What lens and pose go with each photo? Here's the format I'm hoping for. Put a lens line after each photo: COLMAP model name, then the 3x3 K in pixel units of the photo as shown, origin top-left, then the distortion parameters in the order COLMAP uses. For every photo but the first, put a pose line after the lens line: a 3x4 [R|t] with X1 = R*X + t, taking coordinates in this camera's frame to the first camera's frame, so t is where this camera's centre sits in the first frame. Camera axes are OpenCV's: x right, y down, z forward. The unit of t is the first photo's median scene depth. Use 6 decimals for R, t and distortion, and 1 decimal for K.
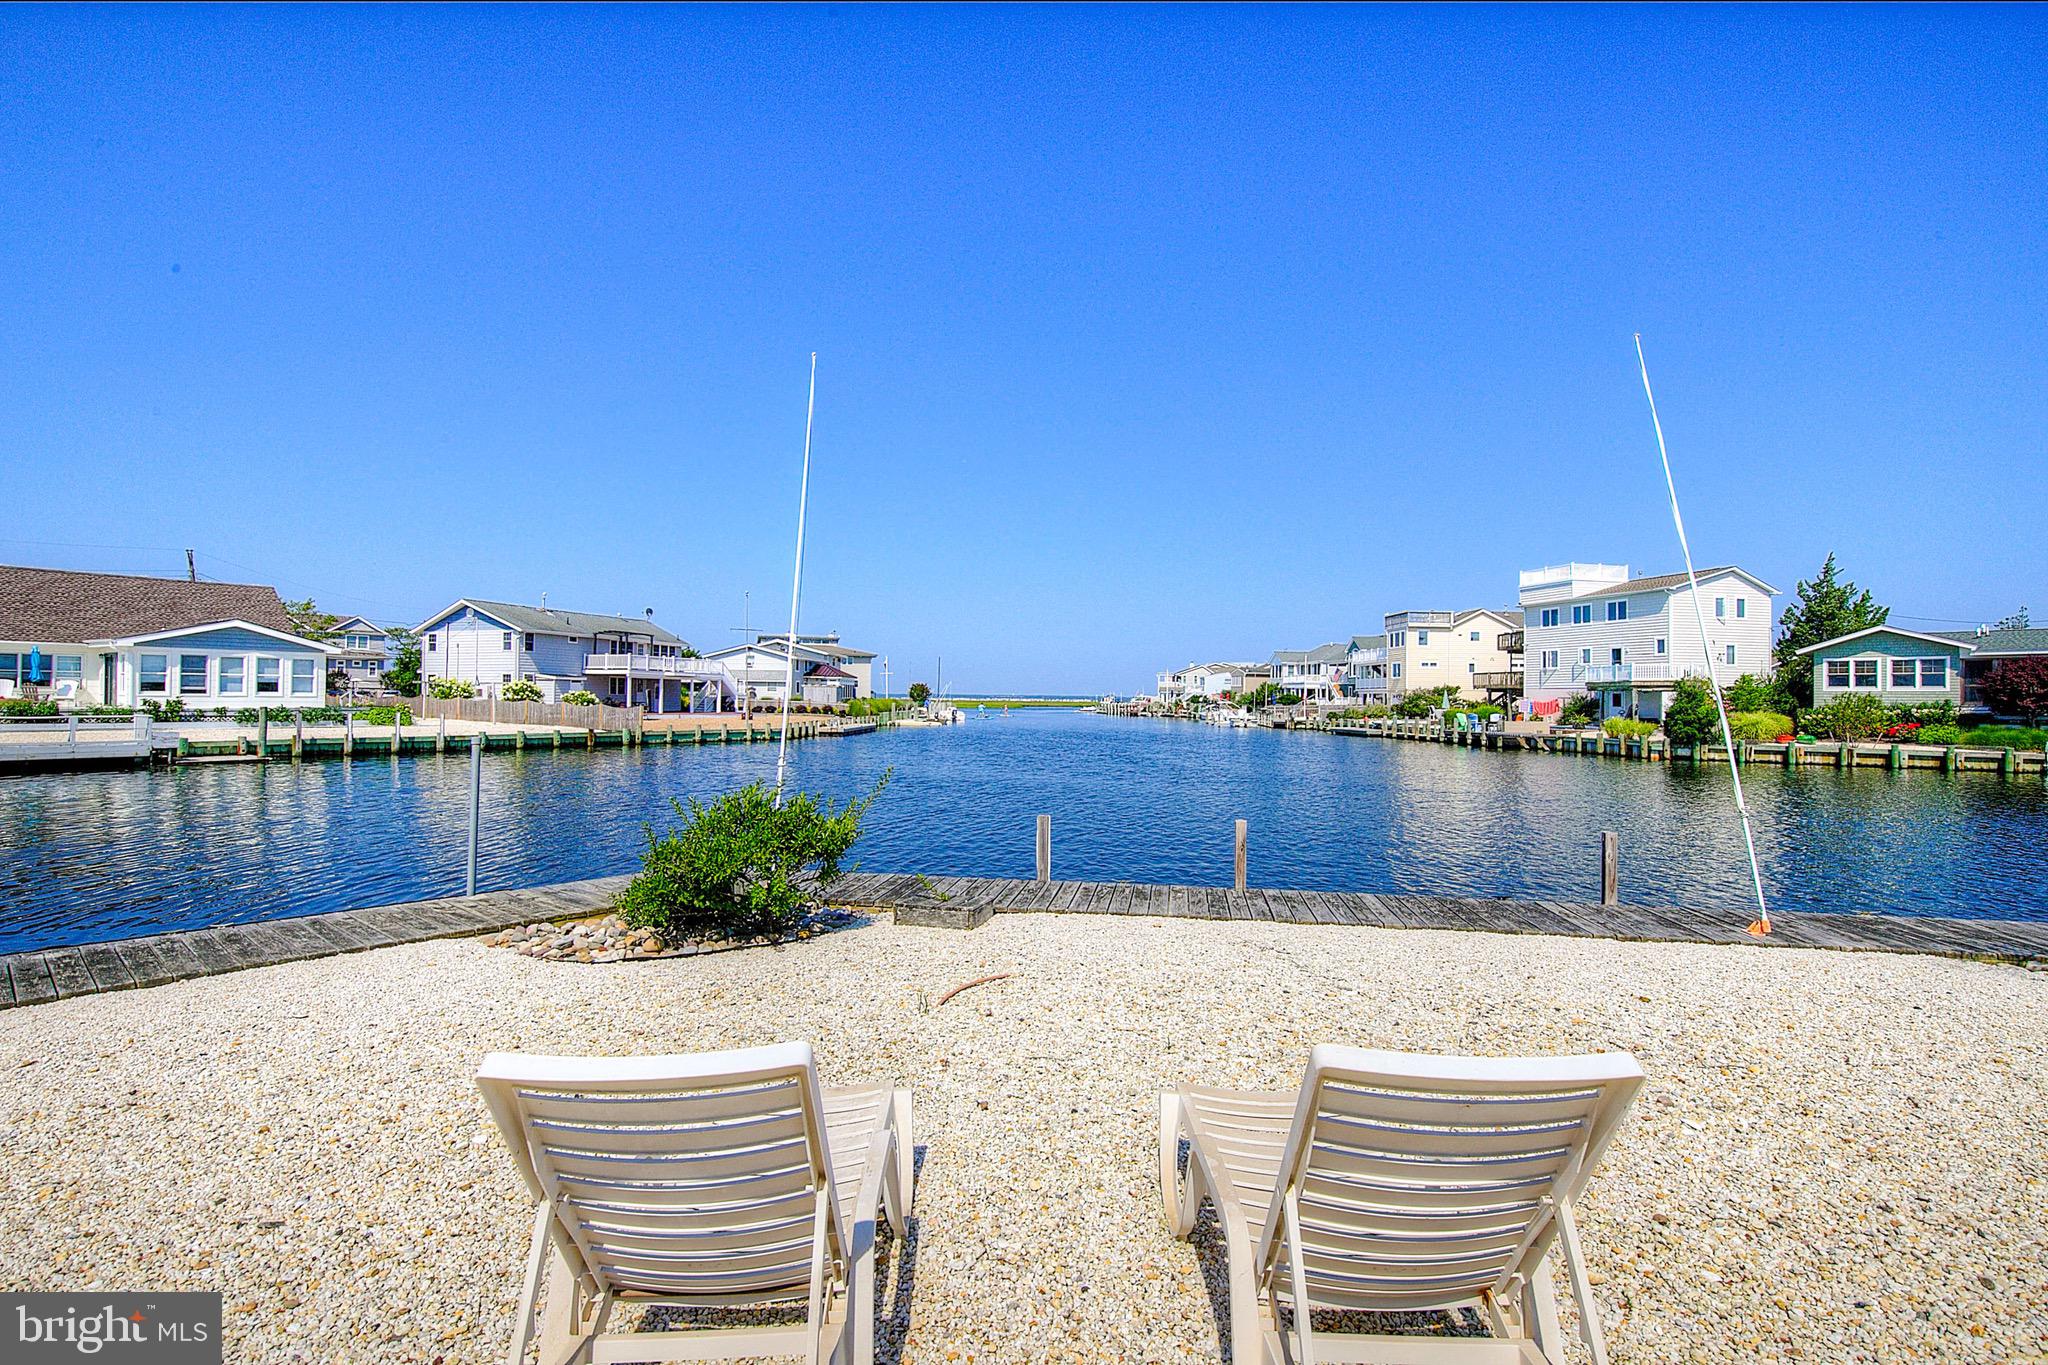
lens RADIAL K [[966.2, 0, 1024.8], [0, 966.2, 687.8], [0, 0, 1]] dist [0.021974, -0.009025]
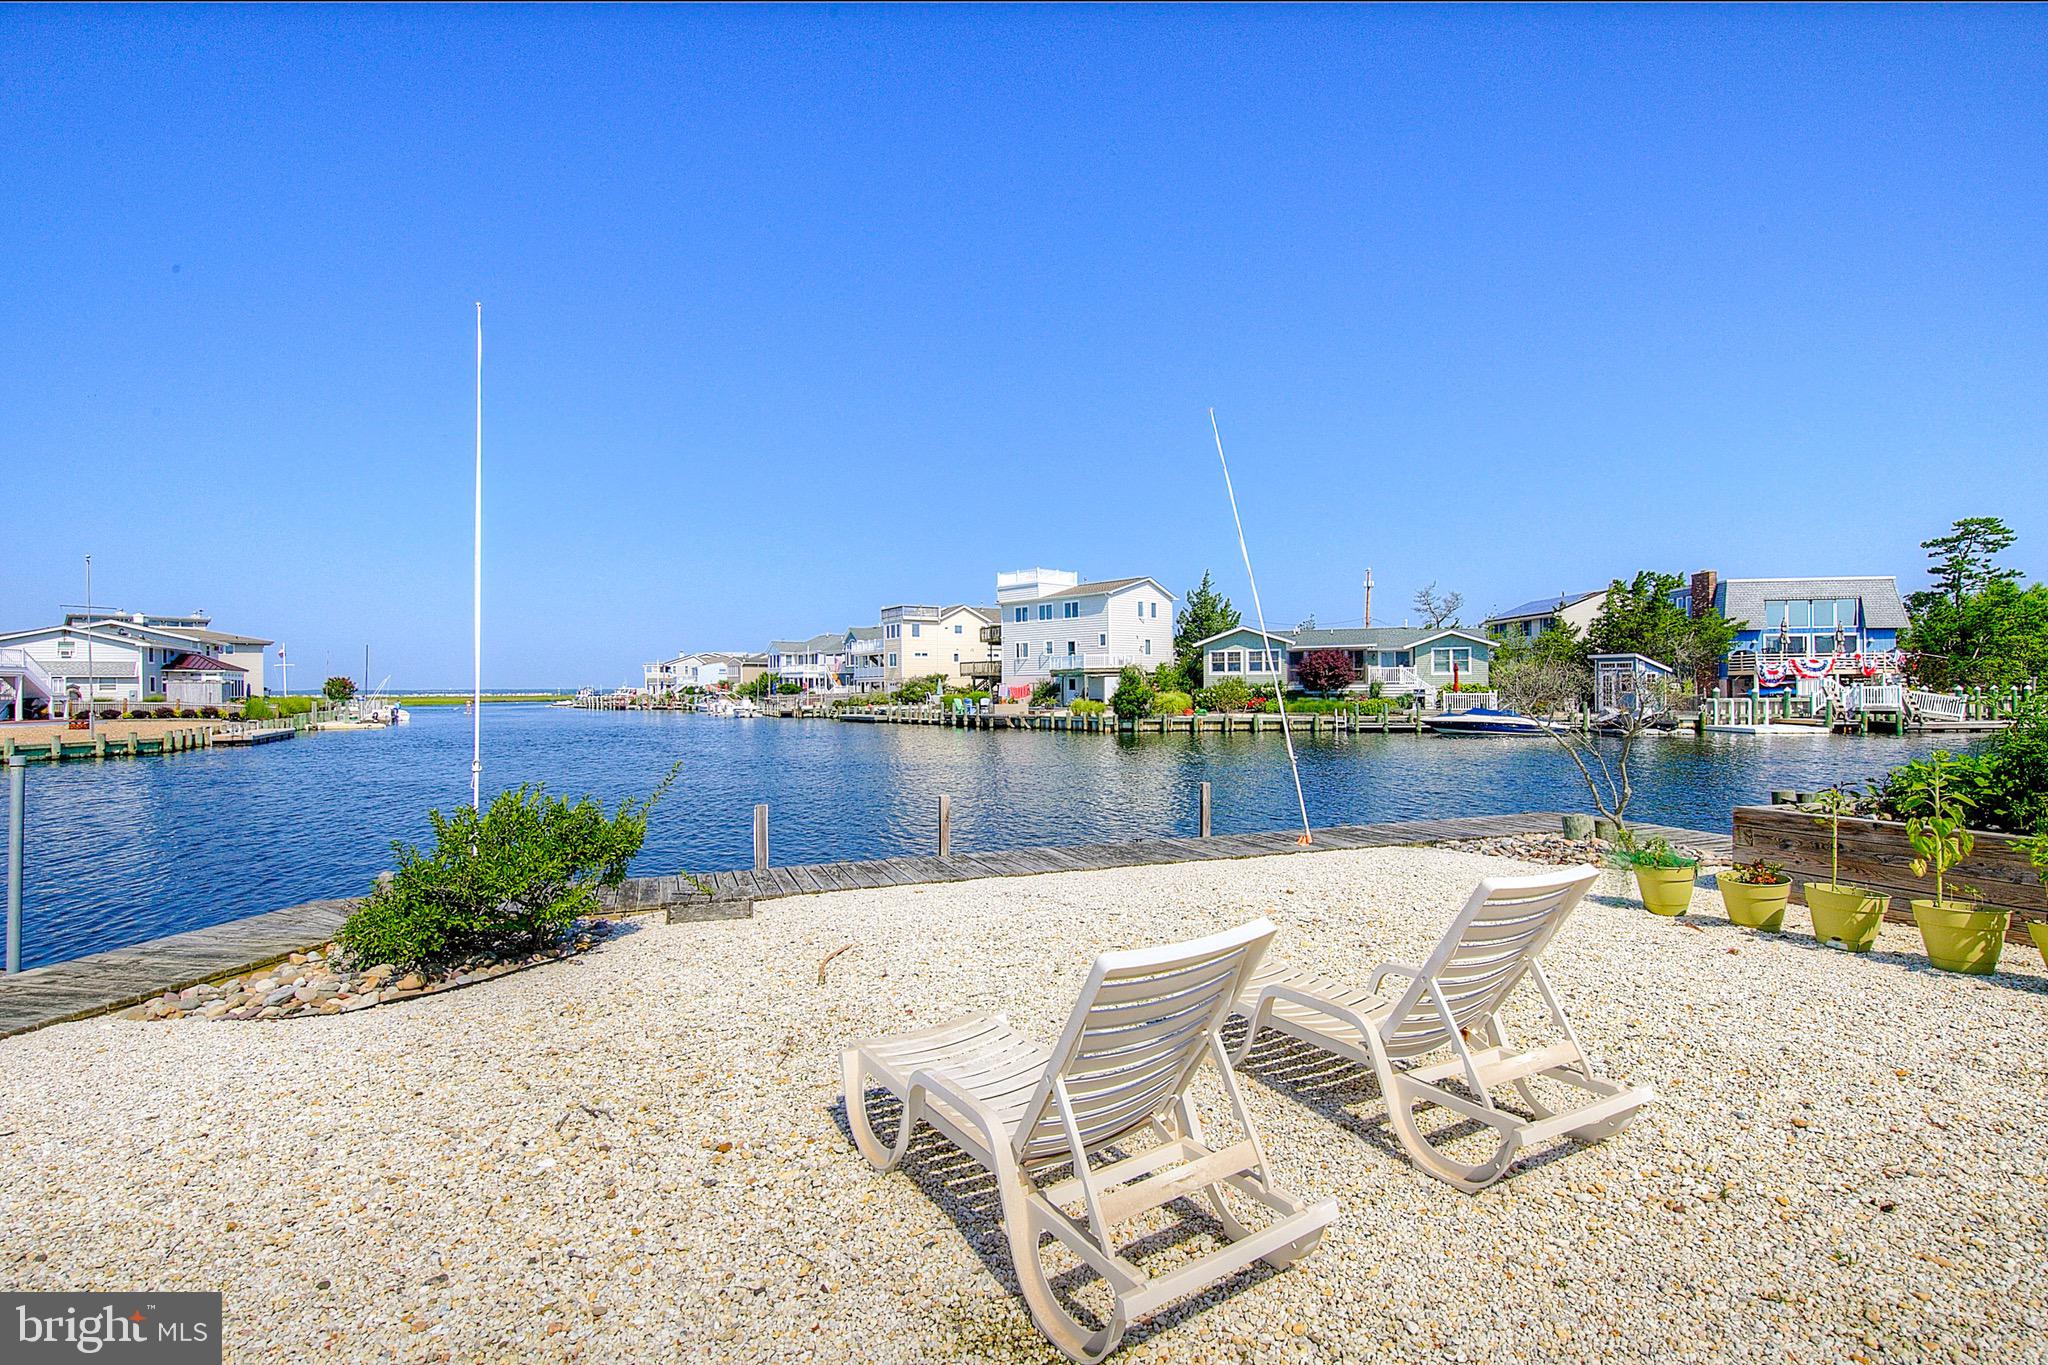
lens RADIAL K [[965.1, 0, 1024.9], [0, 965.1, 684.7], [0, 0, 1]] dist [0.021913, -0.009409]
pose [[0.866268, -0.015452, 0.499340, -0.037314], [0.011713, 0.999875, 0.010621, -0.000274], [-0.499442, -0.003351, 0.866341, -0.002661]]
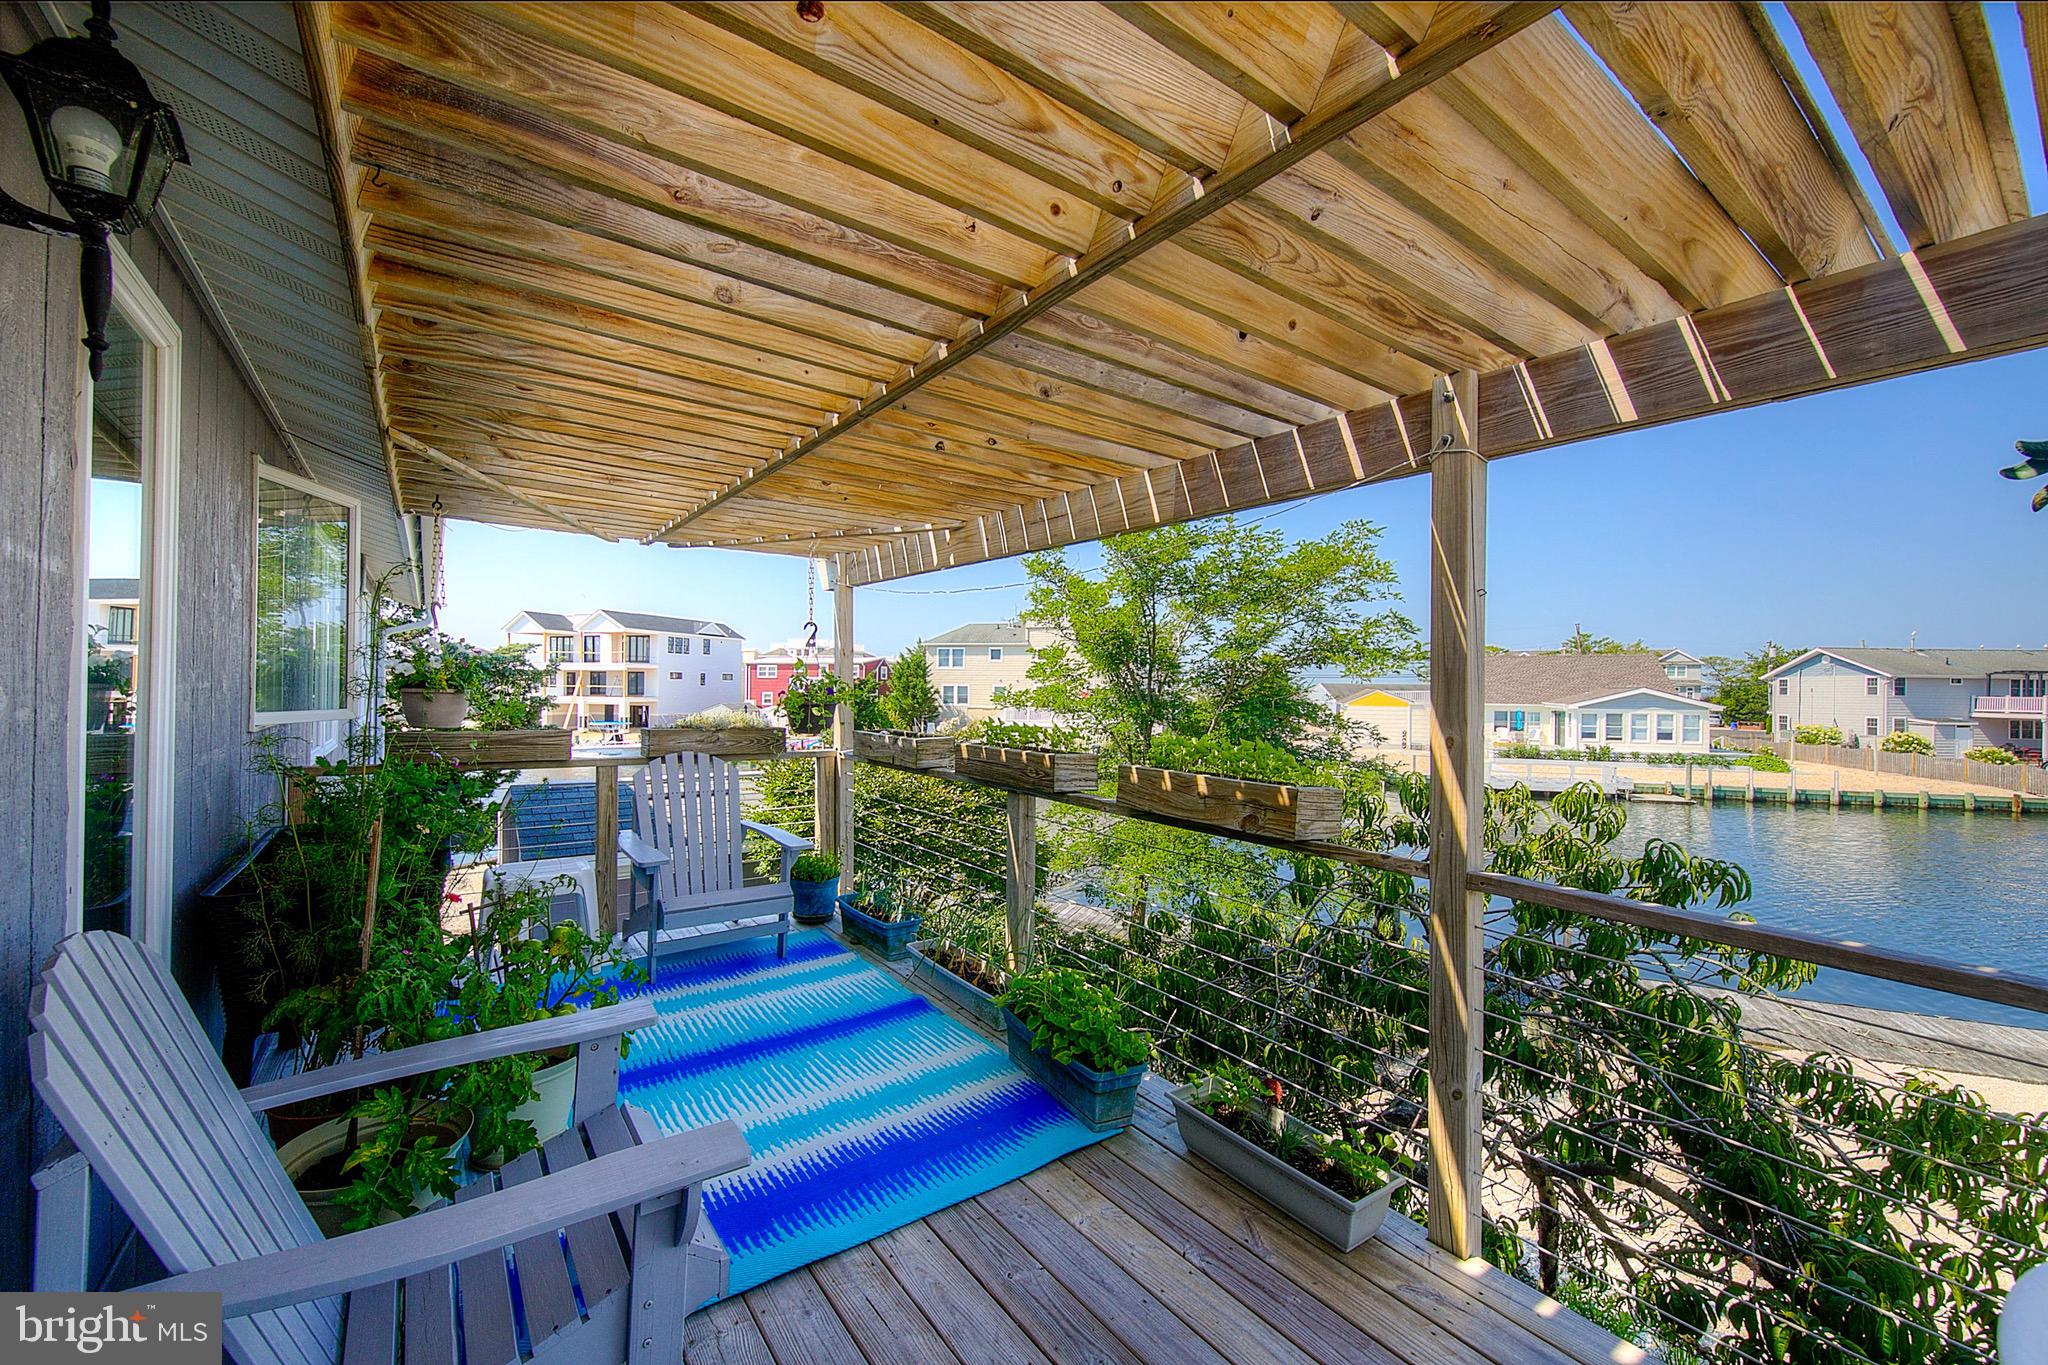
lens RADIAL K [[807.5, 0, 1014.9], [0, 807.5, 684.2], [0, 0, 1]] dist [-0.002518, -0.000475]
pose [[0.308102, -0.011713, -0.951281, 0.000405], [0.004432, 0.999931, -0.010877, -0.044786], [0.951343, -0.000865, 0.308132, -0.130367]]
